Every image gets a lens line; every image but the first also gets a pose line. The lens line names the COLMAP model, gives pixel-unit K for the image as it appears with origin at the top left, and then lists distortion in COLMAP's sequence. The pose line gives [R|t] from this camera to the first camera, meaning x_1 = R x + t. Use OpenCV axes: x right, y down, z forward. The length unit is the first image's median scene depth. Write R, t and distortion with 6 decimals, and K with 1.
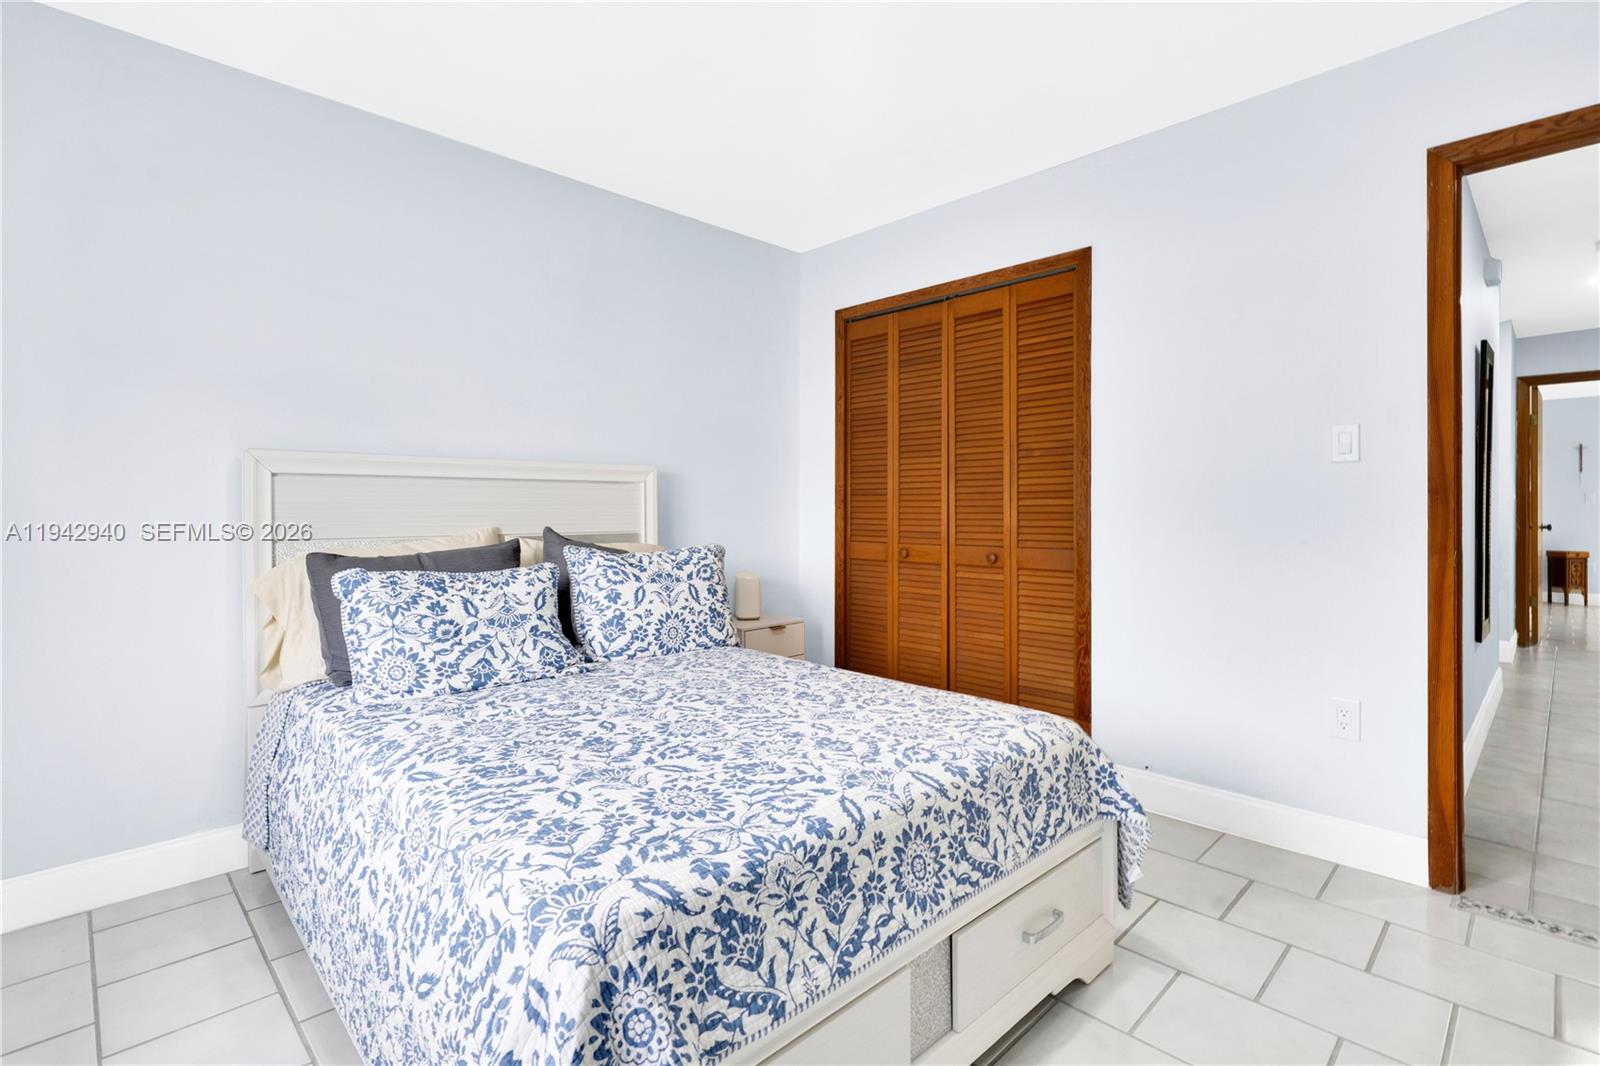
lens RADIAL K [[748.8, 0, 797.1], [0, 748.8, 511.2], [0, 0, 1]] dist [0.002208, 0.000446]
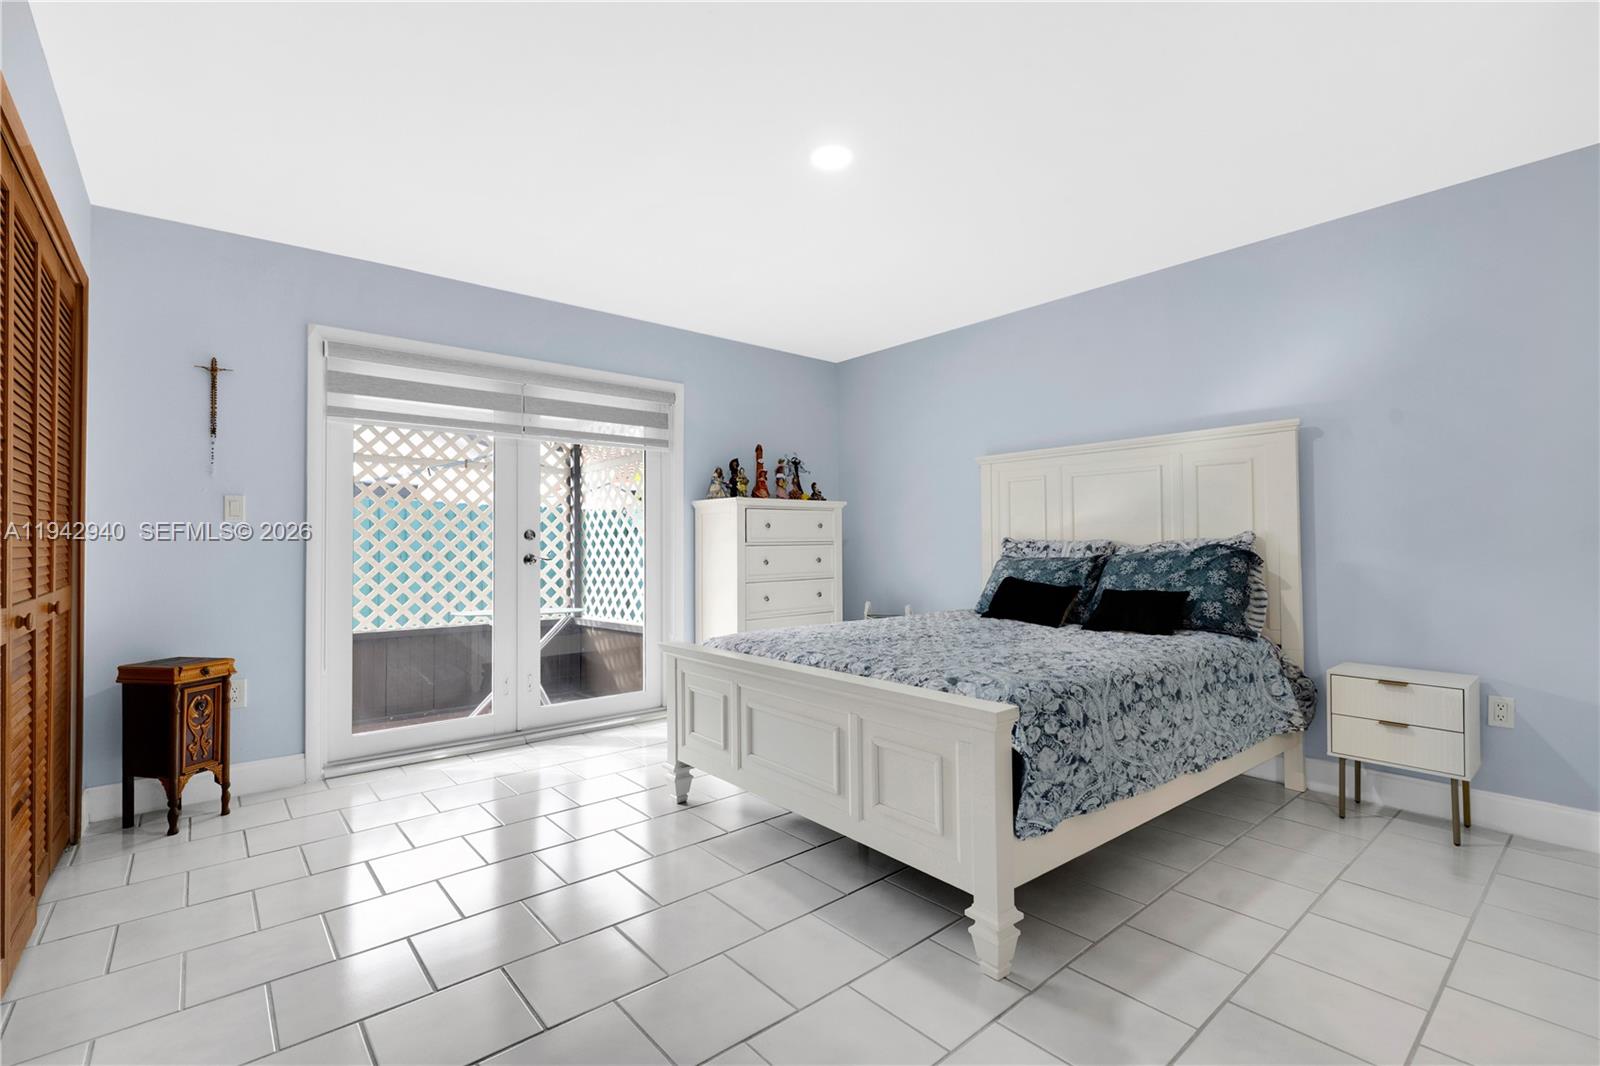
lens RADIAL K [[710.7, 0, 800.0], [0, 710.7, 533.0], [0, 0, 1]] dist [0.006277, 0.000117]
pose [[0.071838, 0.011656, 0.997348, 0.725220], [0.007160, 0.999900, -0.012202, 0.001748], [-0.997391, 0.008018, 0.071747, 0.697445]]
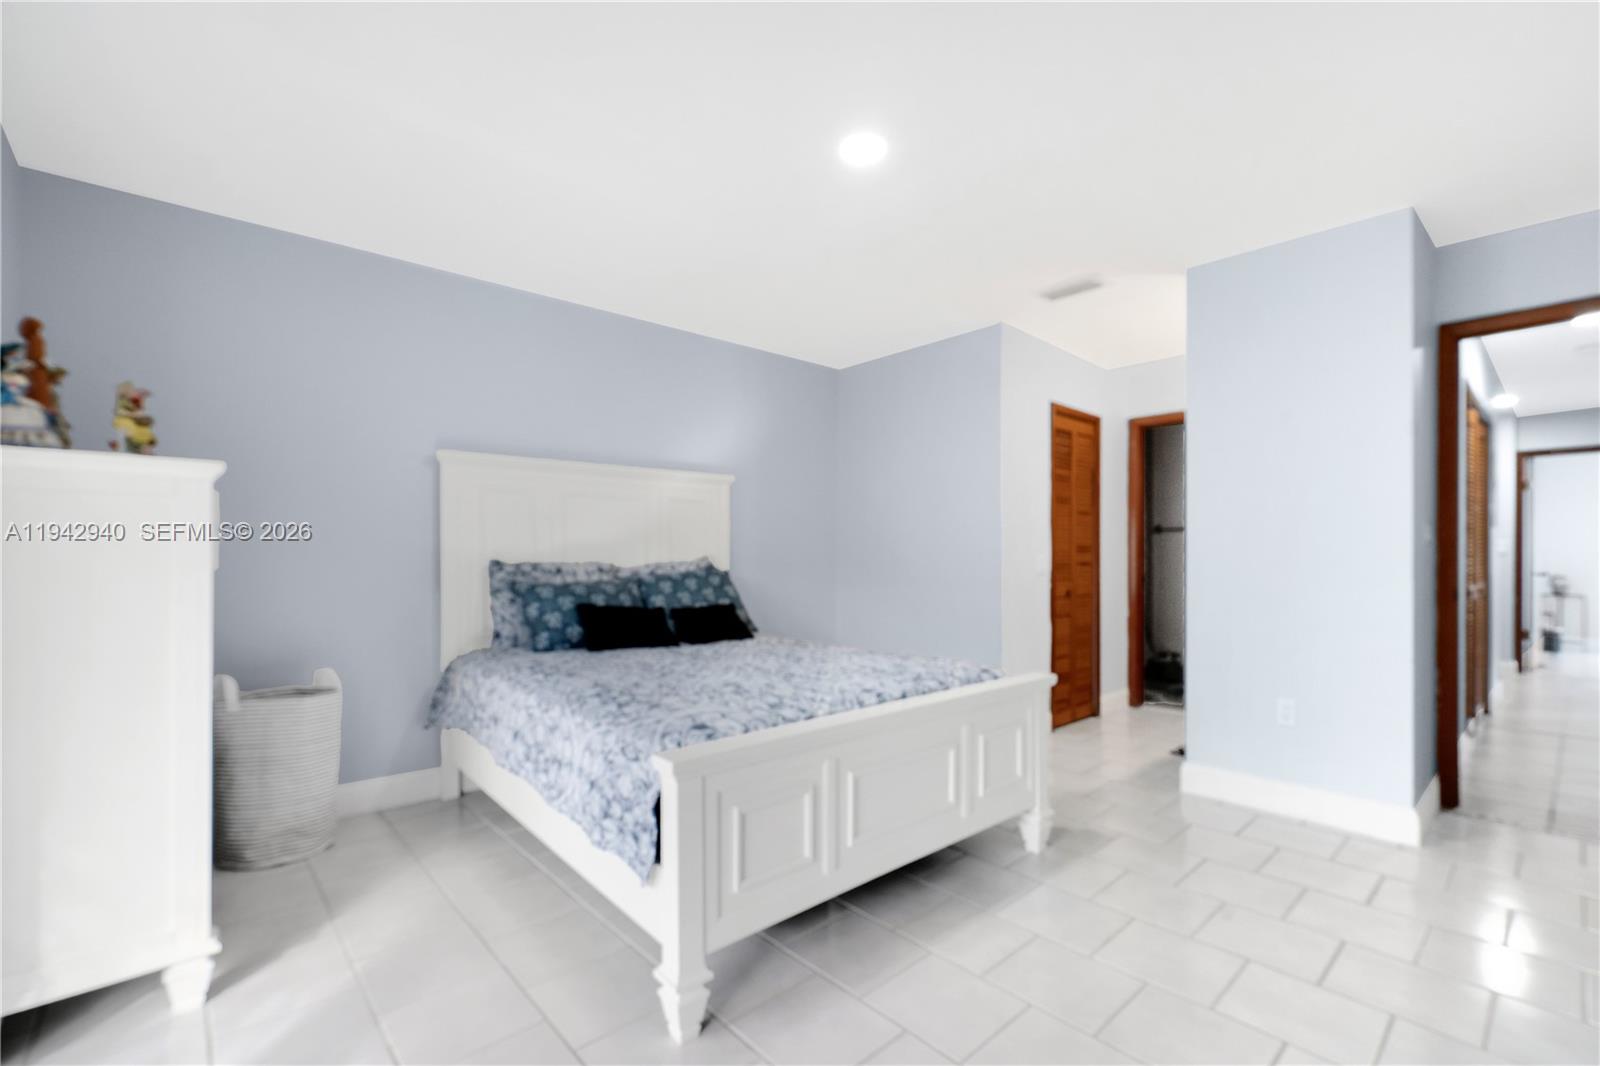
lens RADIAL K [[712.7, 0, 794.7], [0, 712.7, 542.3], [0, 0, 1]] dist [-0.001043, 0.000085]
pose [[-0.998660, 0.001144, 0.051729, 1.353070], [0.000278, 0.999860, -0.016744, -0.007695], [-0.051741, -0.016708, -0.998521, 1.275071]]
